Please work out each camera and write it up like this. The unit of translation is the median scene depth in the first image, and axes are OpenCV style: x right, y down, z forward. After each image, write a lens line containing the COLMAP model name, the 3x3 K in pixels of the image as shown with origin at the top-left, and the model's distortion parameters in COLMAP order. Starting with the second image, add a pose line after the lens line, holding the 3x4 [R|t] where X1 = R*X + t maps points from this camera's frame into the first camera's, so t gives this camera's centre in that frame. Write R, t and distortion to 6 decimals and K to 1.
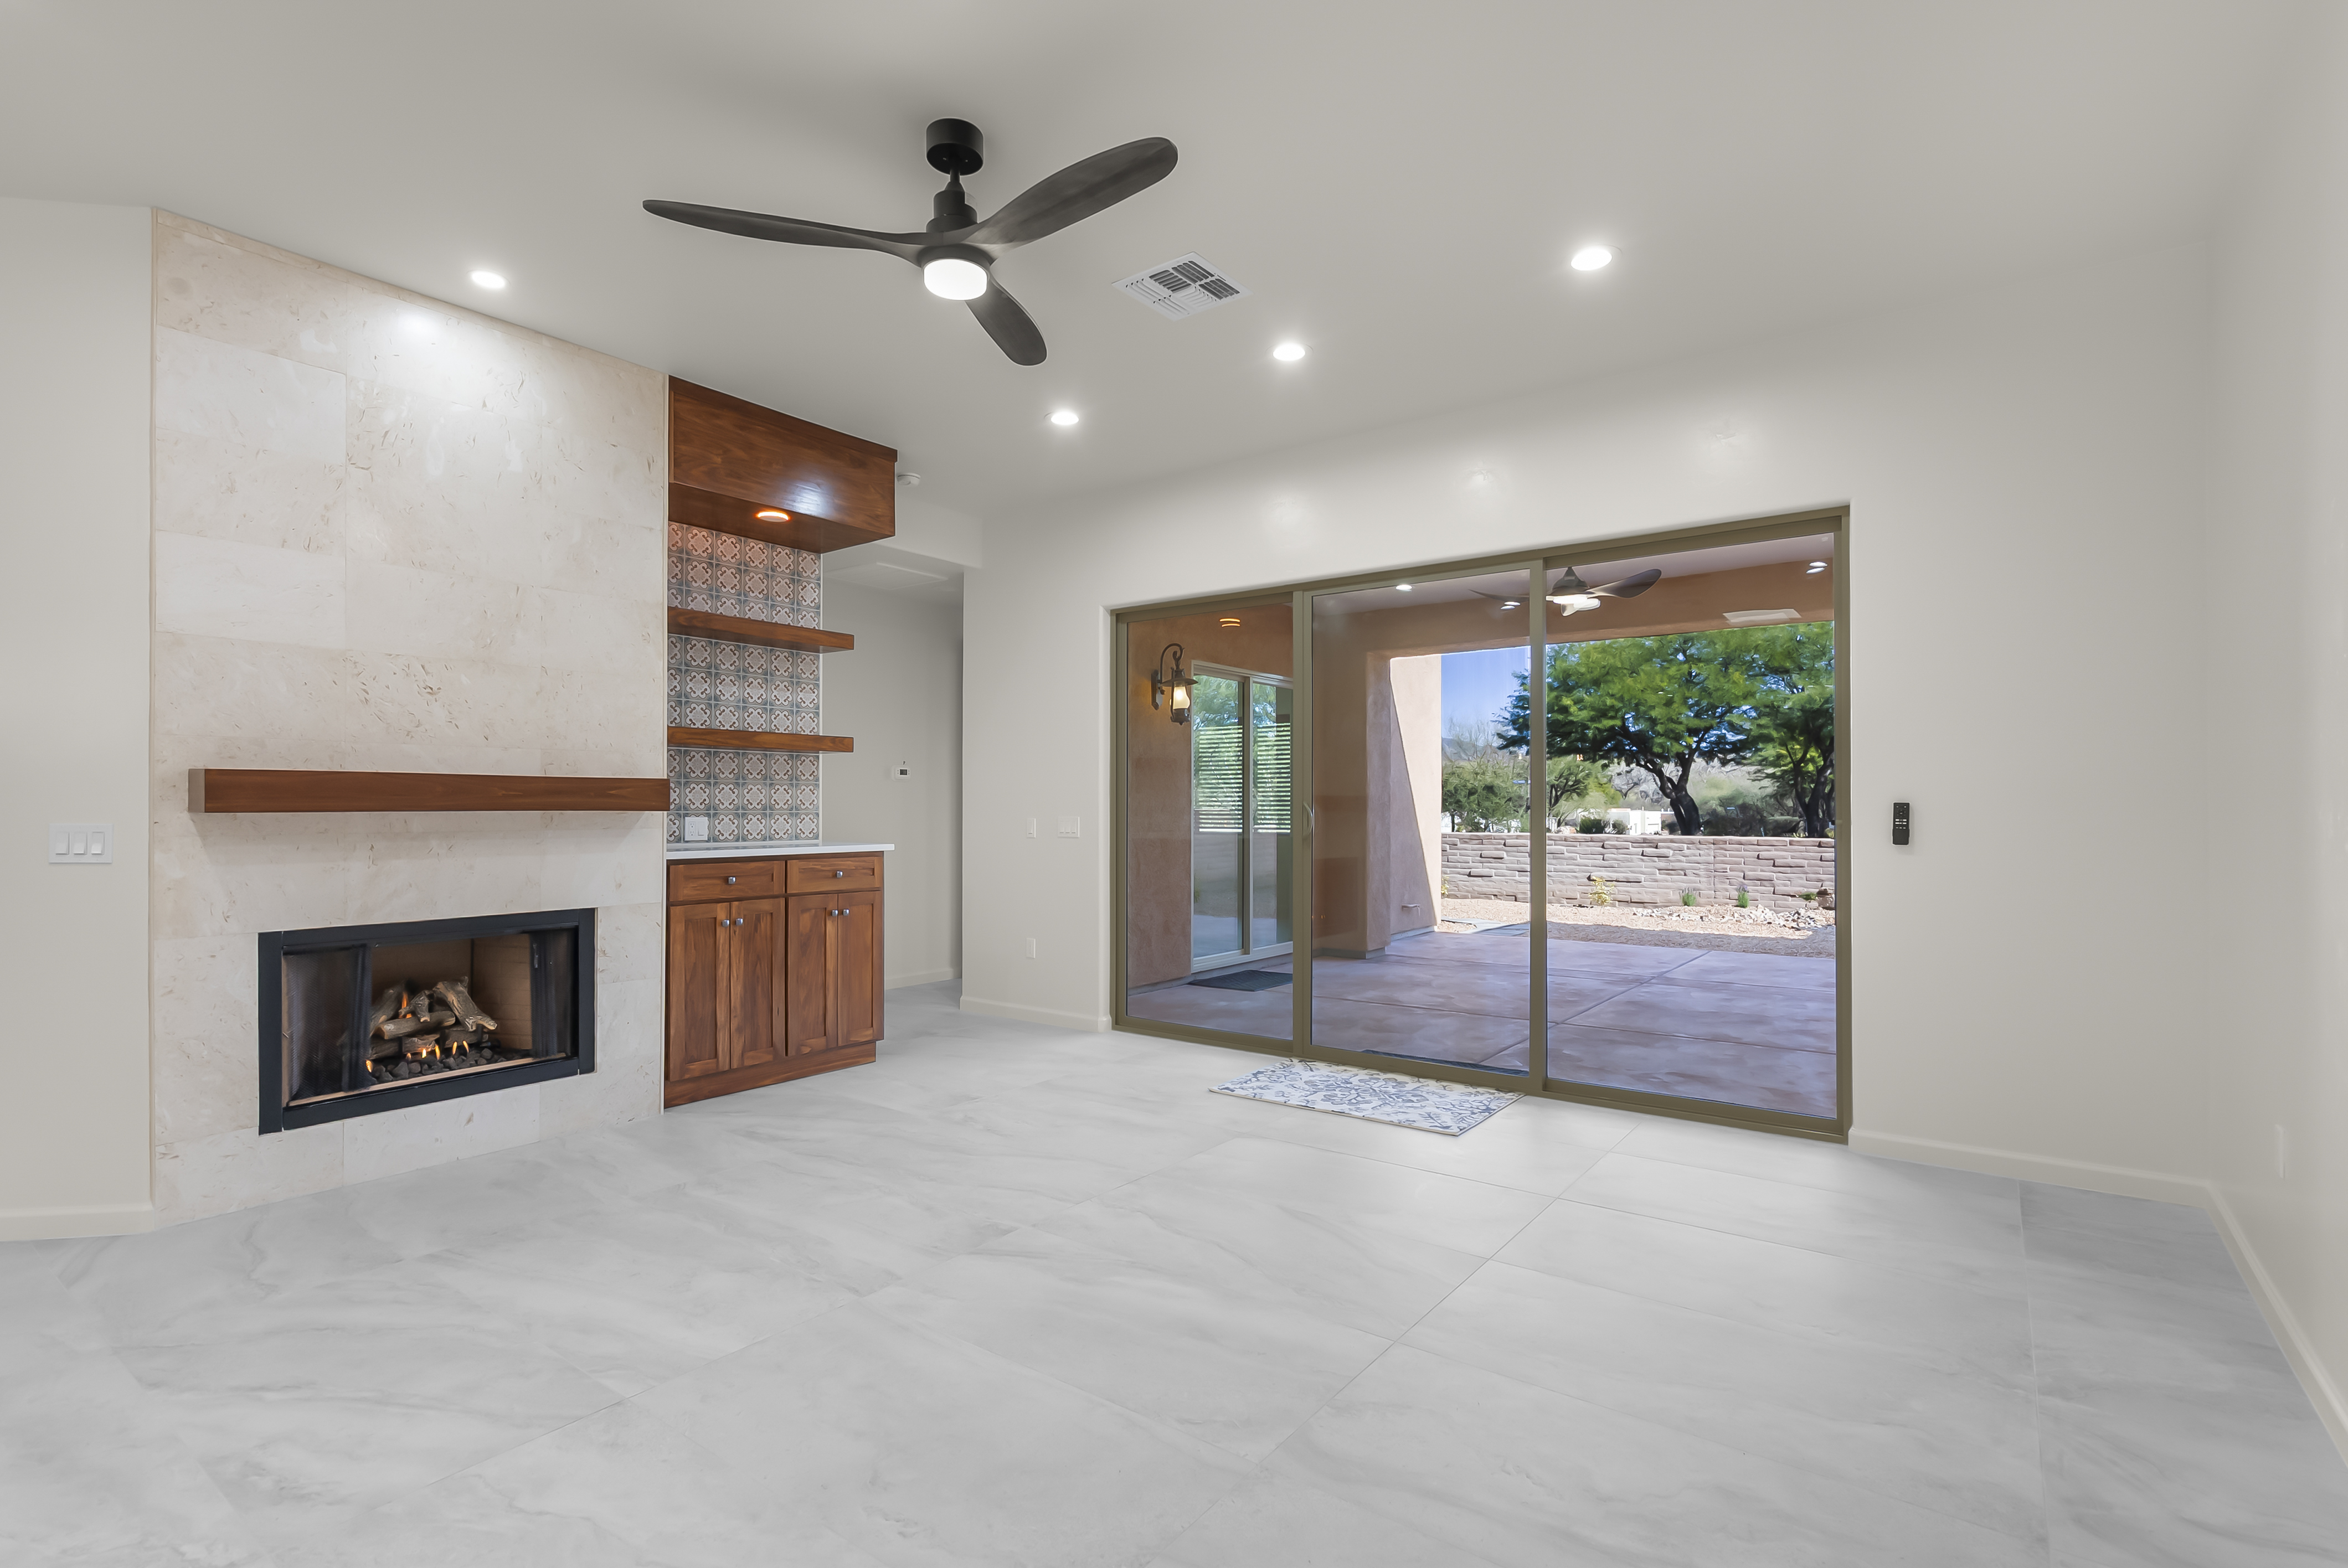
lens RADIAL K [[1085.6, 0, 1199.9], [0, 1085.6, 793.3], [0, 0, 1]] dist [-0.003813, 0.000384]
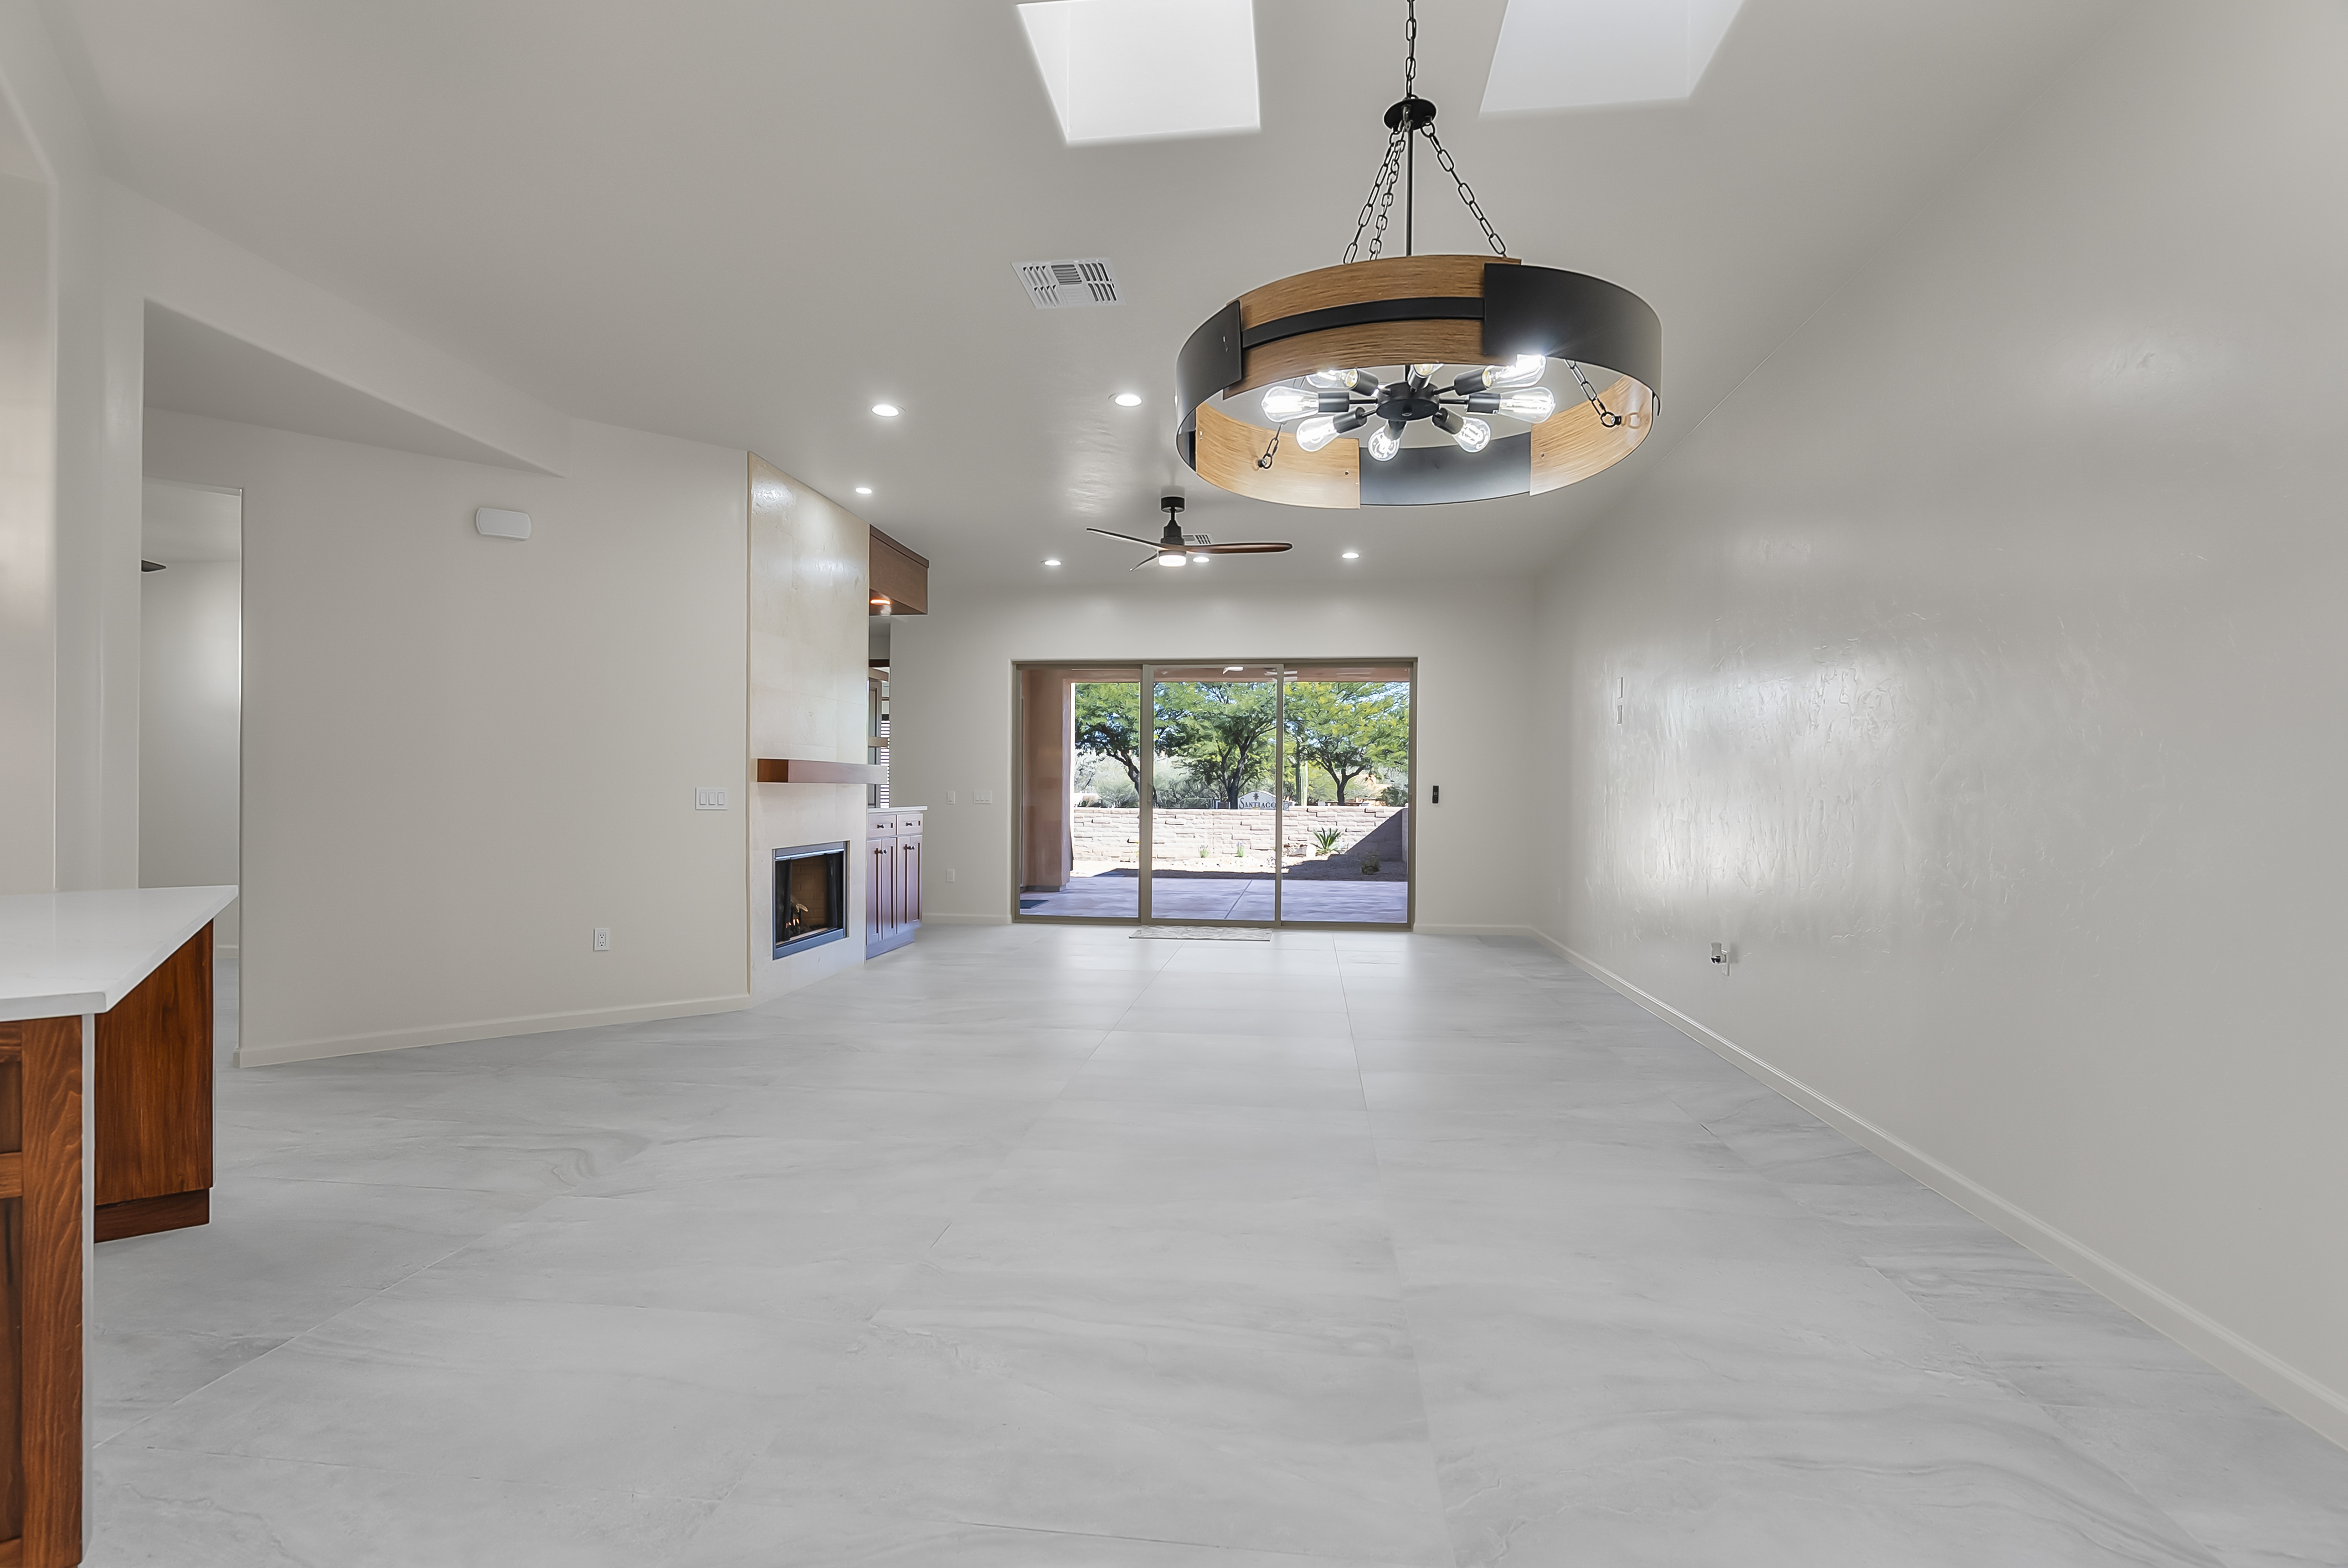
lens RADIAL K [[1085.6, 0, 1179.8], [0, 1085.6, 782.2], [0, 0, 1]] dist [-0.003813, 0.000384]
pose [[0.867729, 0.013147, 0.496864, -0.158057], [-0.016853, 0.999854, 0.002976, 0.000383], [-0.496752, -0.010956, 0.867823, -0.122217]]
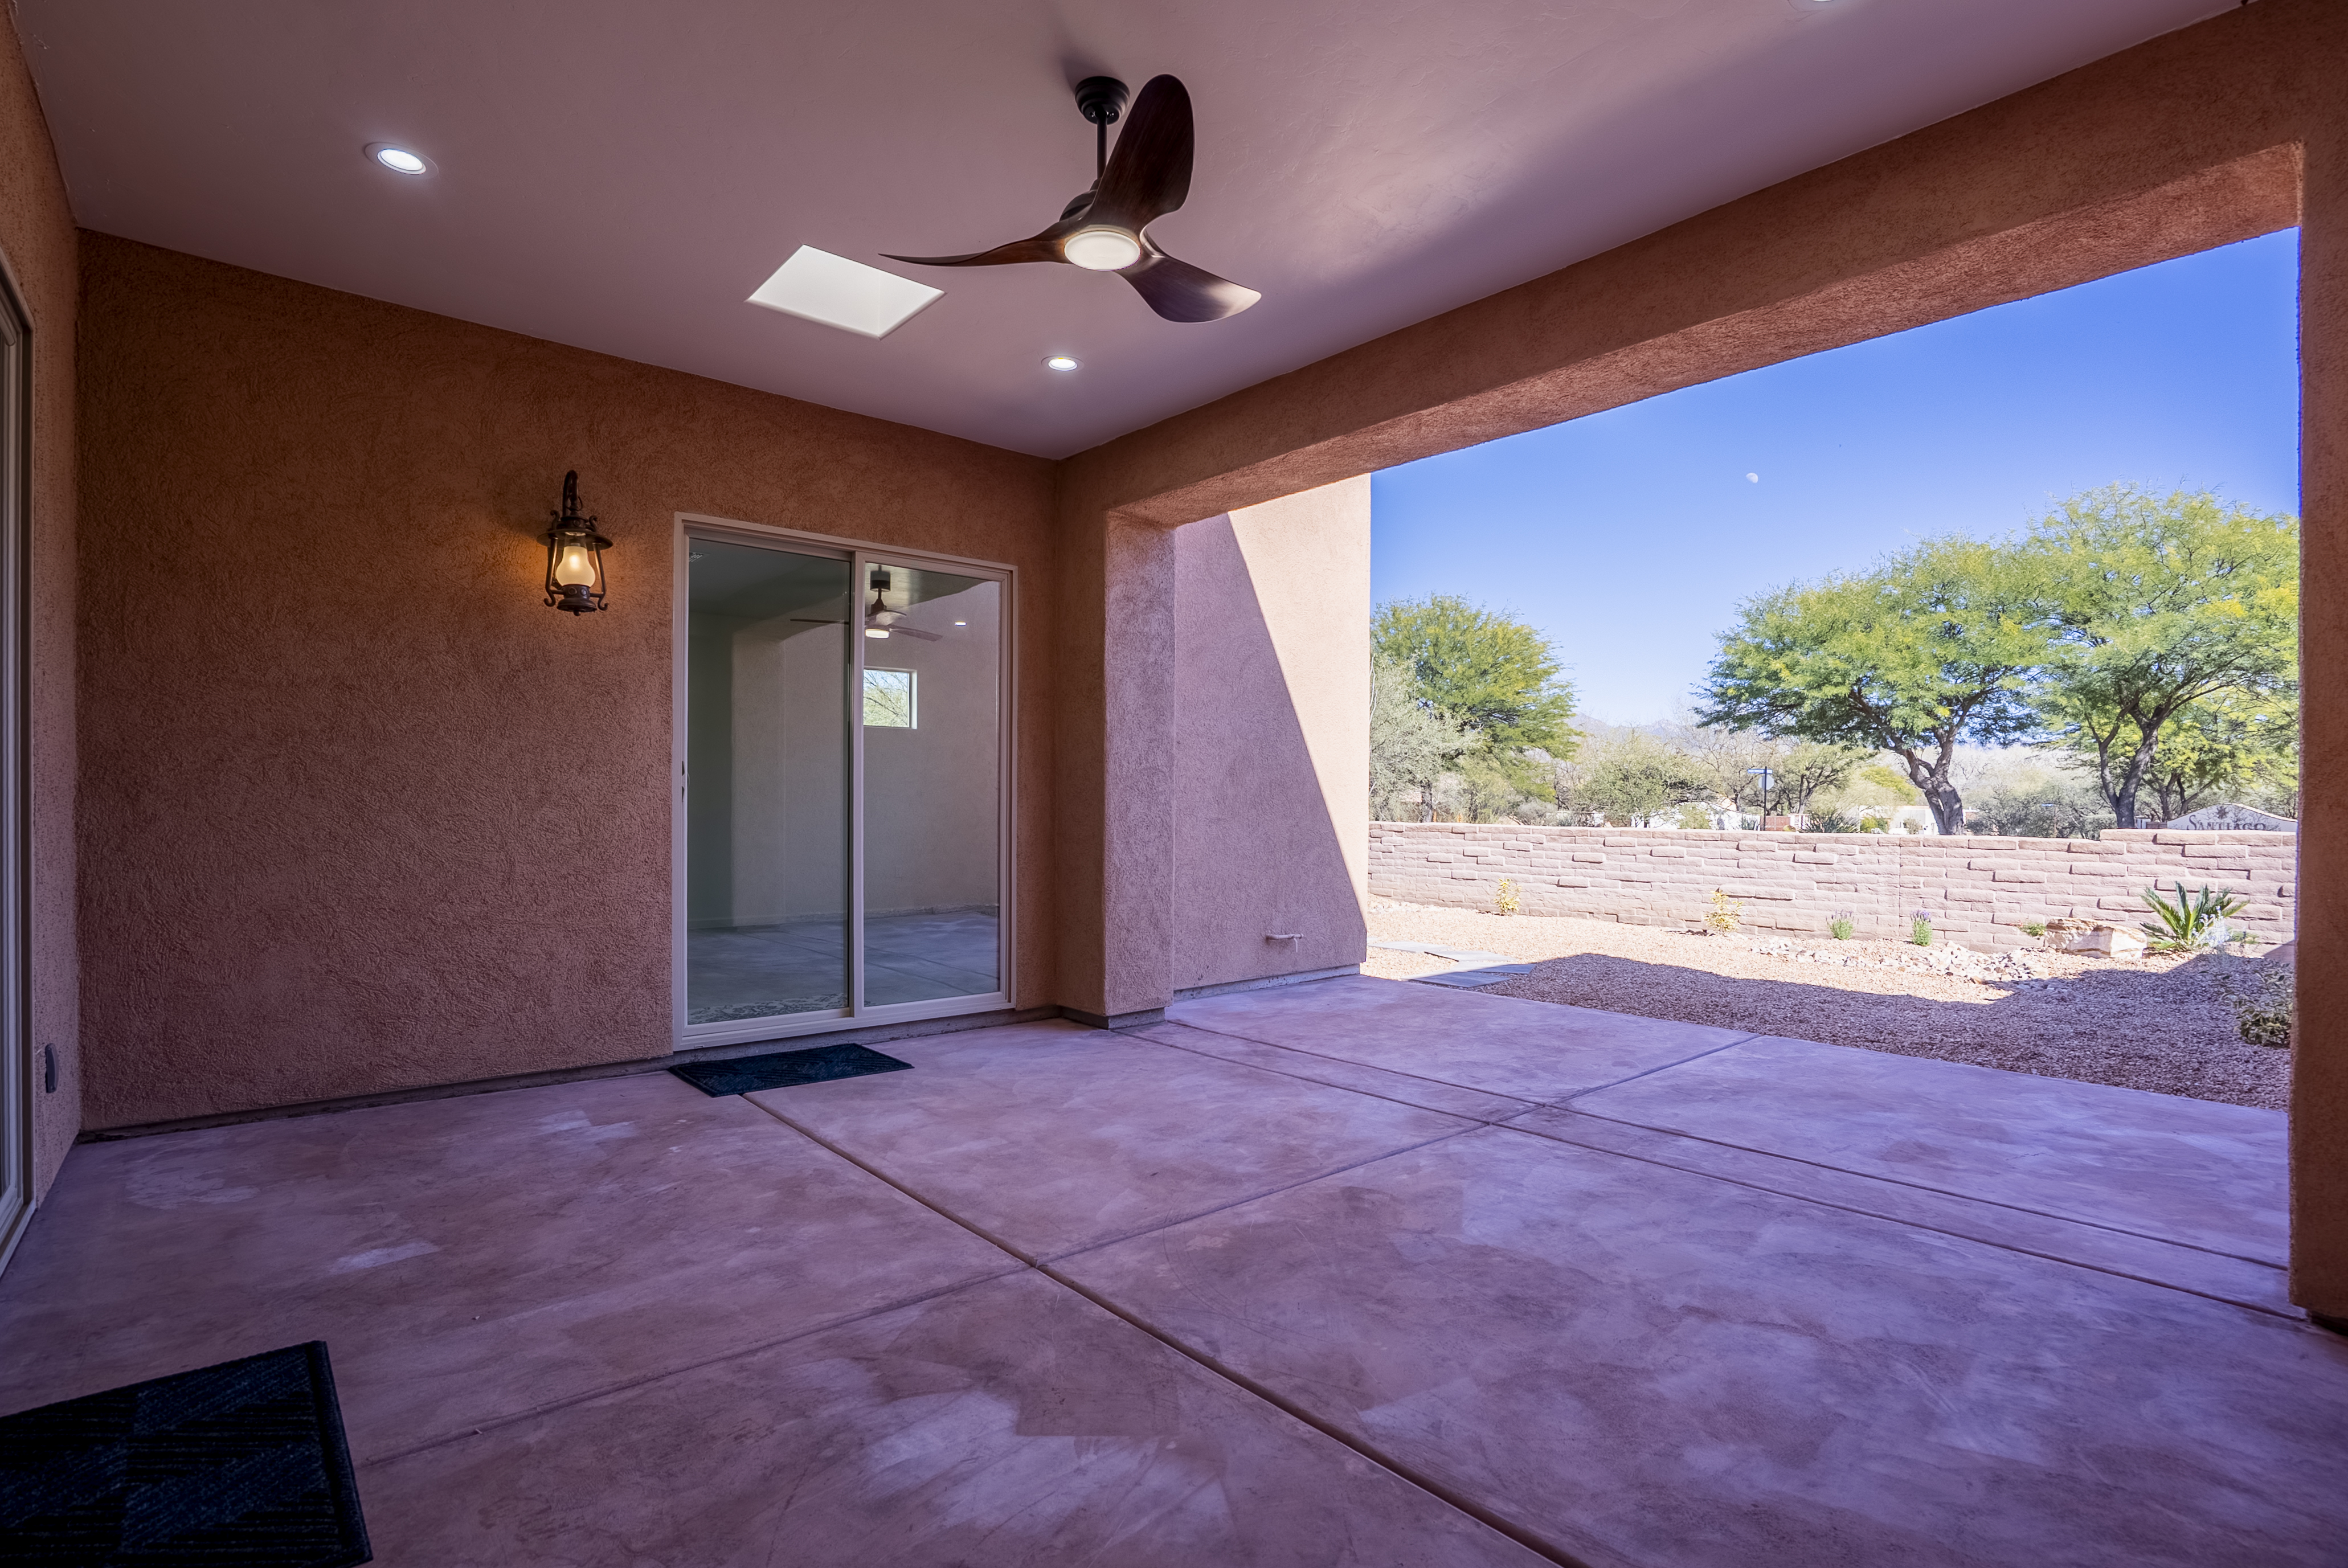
lens RADIAL K [[1085.7, 0, 1237.5], [0, 1085.7, 786.6], [0, 0, 1]] dist [-0.003813, 0.000384]
pose [[0.978670, 0.001841, -0.205428, 0.123135], [-0.002406, 0.999994, -0.002501, 0.007365], [0.205422, 0.002942, 0.978669, 0.150581]]
